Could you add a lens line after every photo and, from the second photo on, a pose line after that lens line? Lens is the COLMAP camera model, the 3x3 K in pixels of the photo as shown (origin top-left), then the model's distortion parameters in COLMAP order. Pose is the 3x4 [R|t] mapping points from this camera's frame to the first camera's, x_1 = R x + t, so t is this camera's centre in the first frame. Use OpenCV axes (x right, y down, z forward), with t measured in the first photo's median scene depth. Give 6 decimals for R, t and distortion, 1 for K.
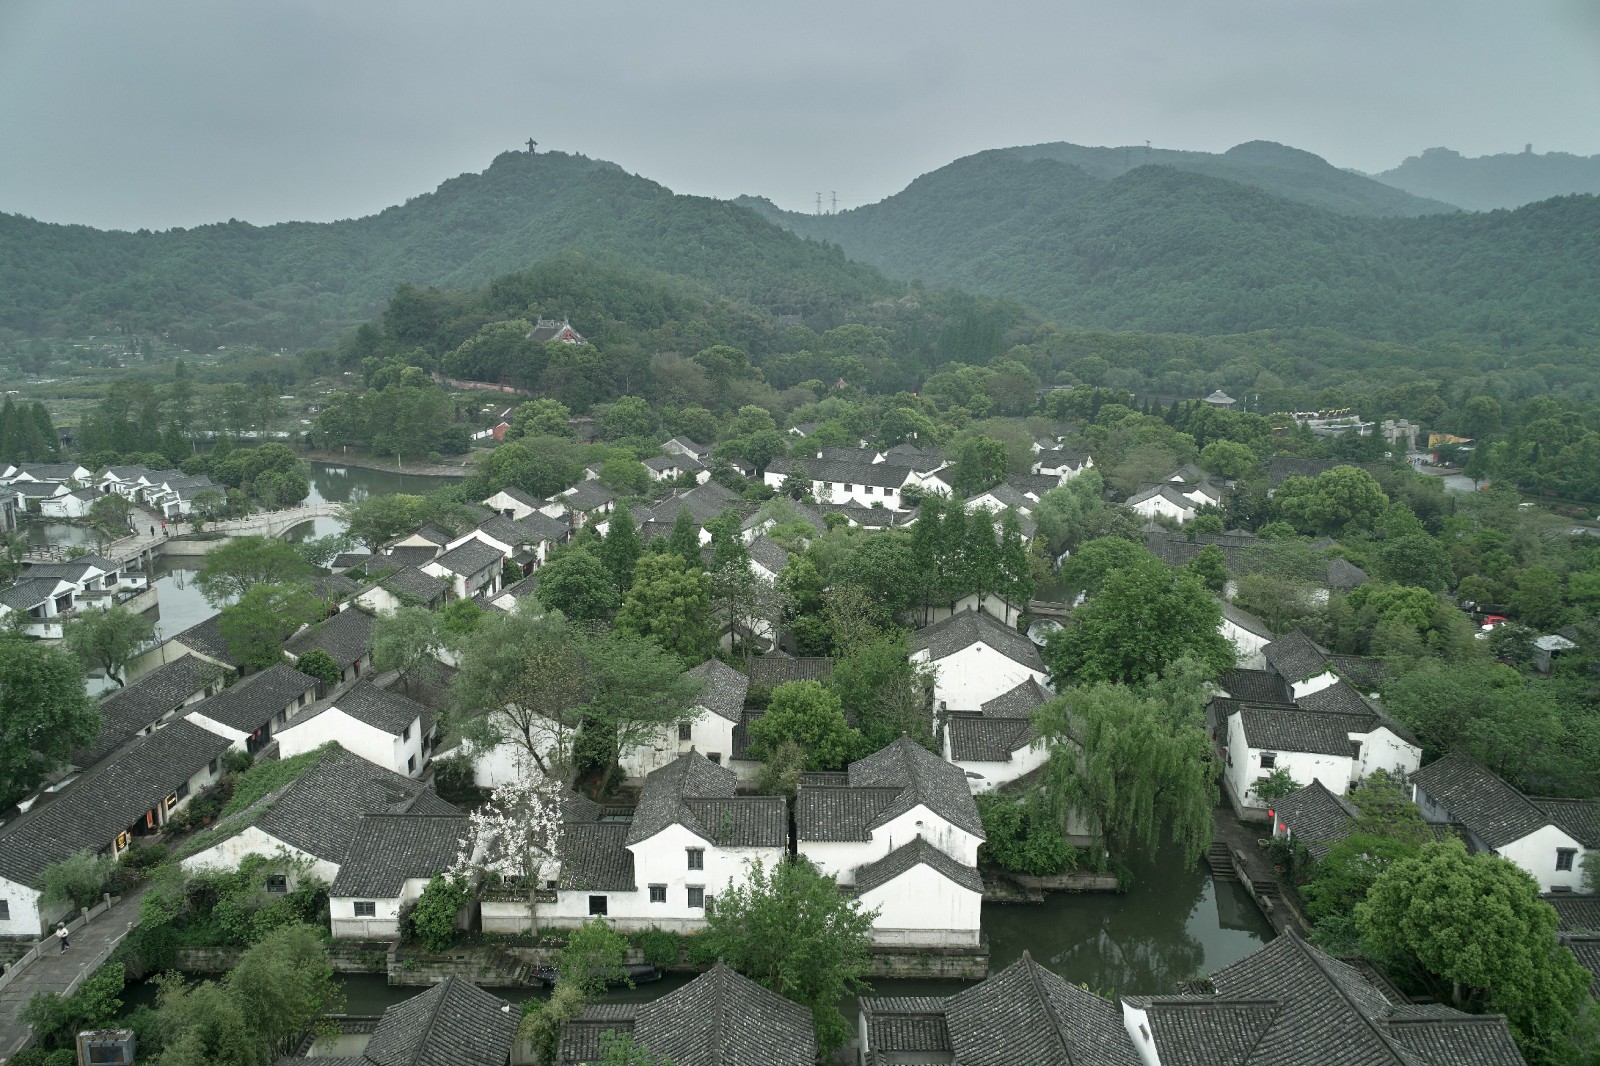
lens RADIAL K [[951.8, 0, 800.5], [0, 951.8, 532.9], [0, 0, 1]] dist [0.002061, 0.000362]
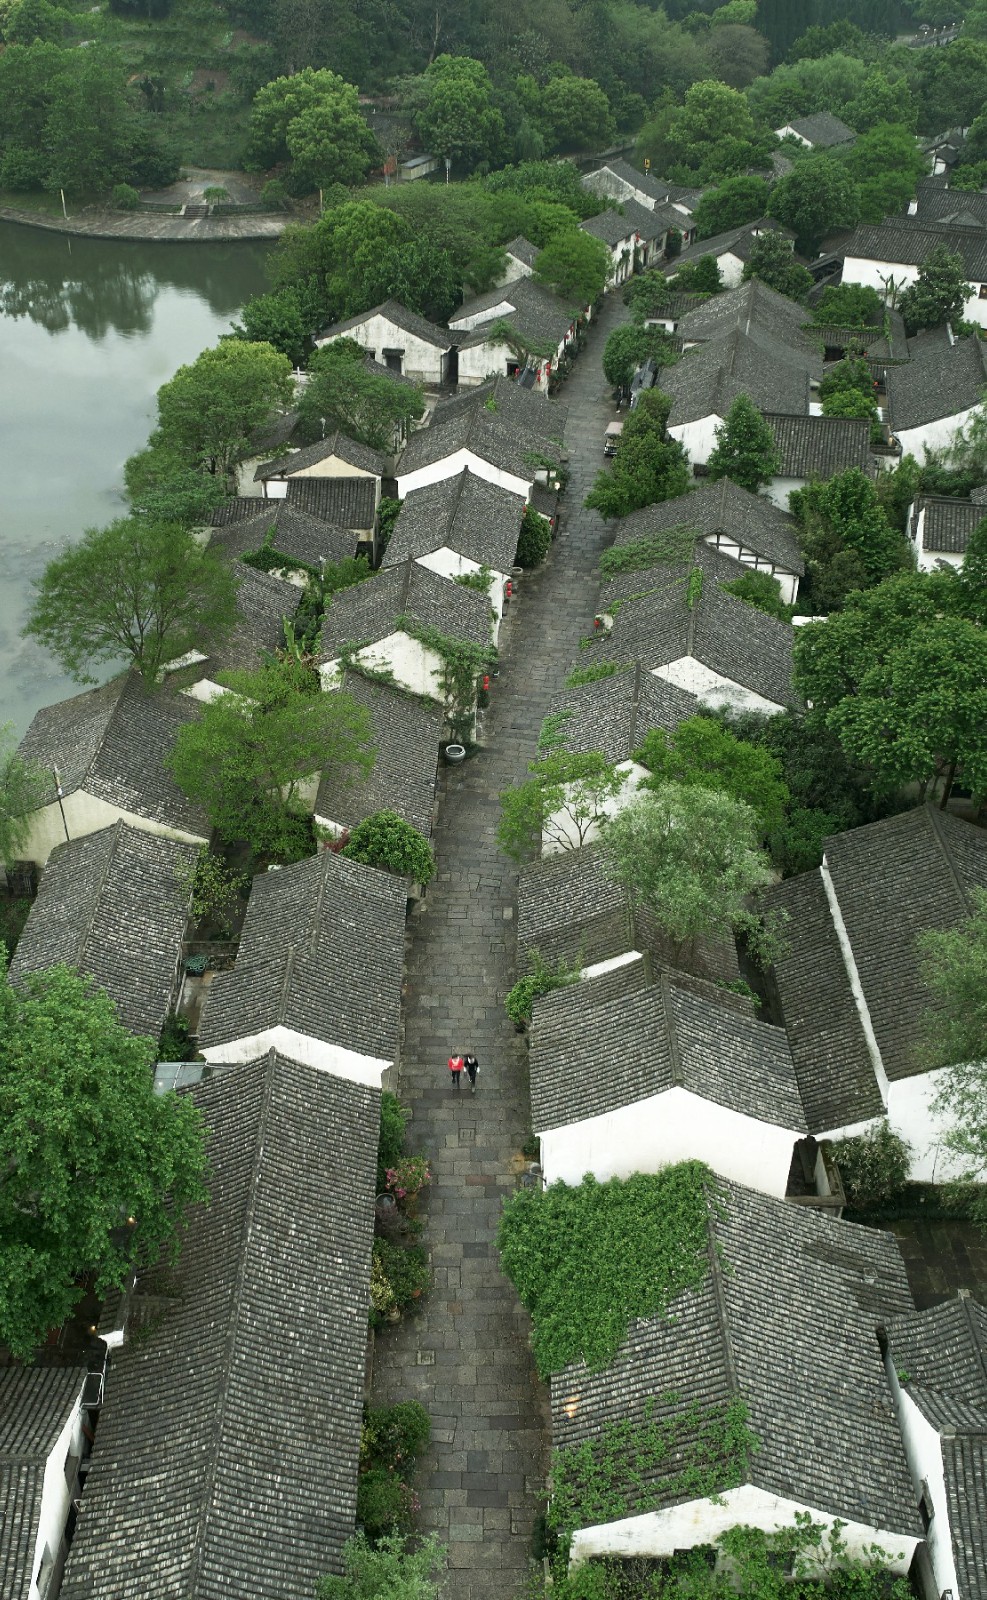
lens RADIAL K [[1411.8, 0, 493.2], [0, 1411.8, 800.3], [0, 0, 1]] dist [0.005768, -0.000817]
pose [[0.999970, -0.007700, 0.000122, -0.247166], [0.007089, 0.926592, 0.376001, -0.085523], [-0.003009, -0.375989, 0.926619, 0.181094]]
